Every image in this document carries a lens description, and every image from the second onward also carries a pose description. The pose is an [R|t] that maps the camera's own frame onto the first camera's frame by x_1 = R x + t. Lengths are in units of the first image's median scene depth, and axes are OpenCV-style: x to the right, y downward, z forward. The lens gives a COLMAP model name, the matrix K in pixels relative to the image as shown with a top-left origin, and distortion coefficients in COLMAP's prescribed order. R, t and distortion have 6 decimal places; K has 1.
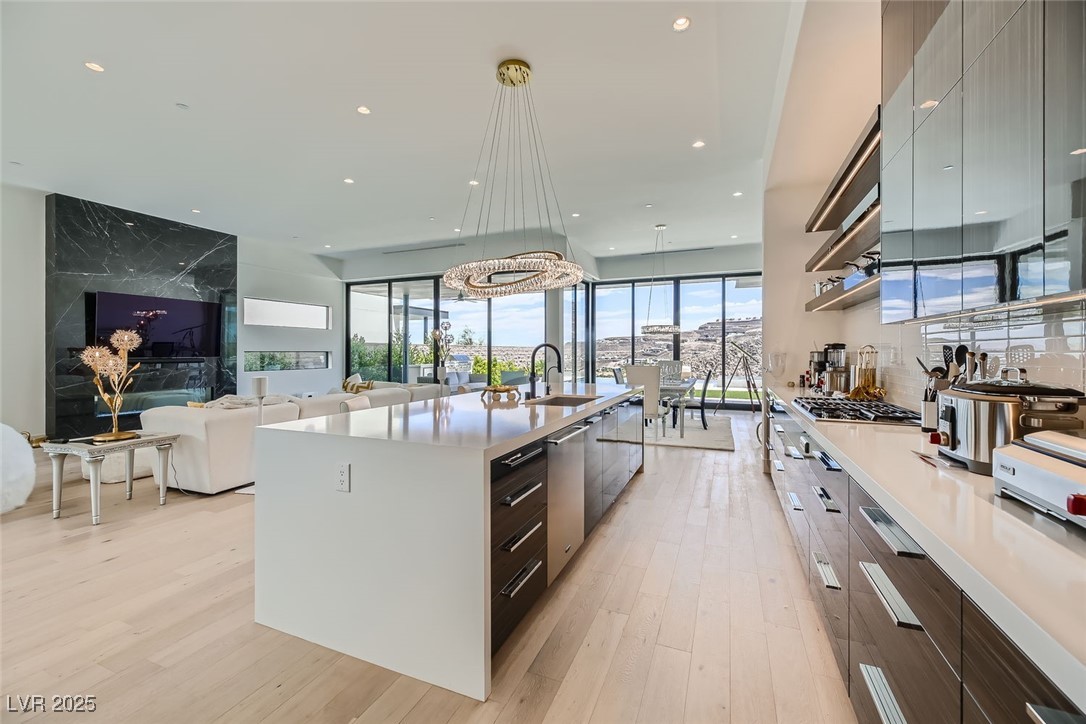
lens RADIAL K [[434.0, 0, 549.4], [0, 434.0, 348.7], [0, 0, 1]] dist [0.005720, -0.001042]
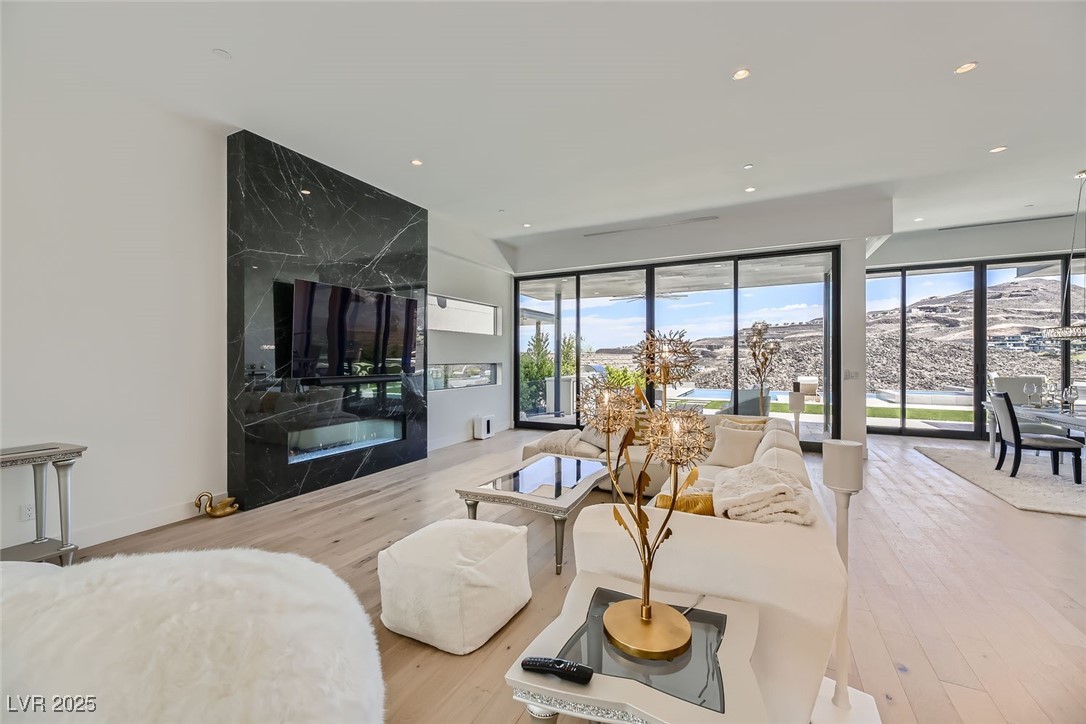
lens RADIAL K [[434.0, 0, 548.6], [0, 434.0, 354.9], [0, 0, 1]] dist [0.005720, -0.001042]
pose [[0.997765, -0.001718, -0.066792, -0.498690], [0.001655, 0.999998, -0.000991, -0.010809], [0.066794, 0.000878, 0.997766, 0.295134]]
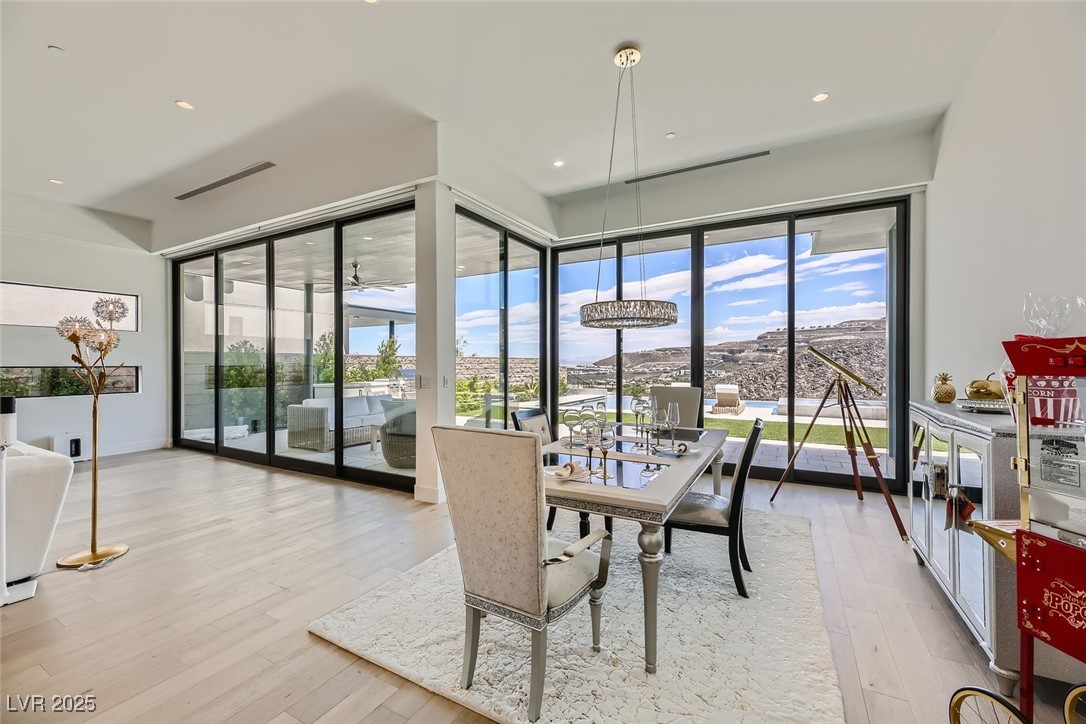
lens RADIAL K [[434.0, 0, 548.4], [0, 434.0, 363.4], [0, 0, 1]] dist [0.005720, -0.001042]
pose [[0.993192, 0.000165, -0.116485, 0.231768], [0.000828, 0.999964, 0.008479, -0.004080], [0.116483, -0.008517, 0.993156, 0.598631]]
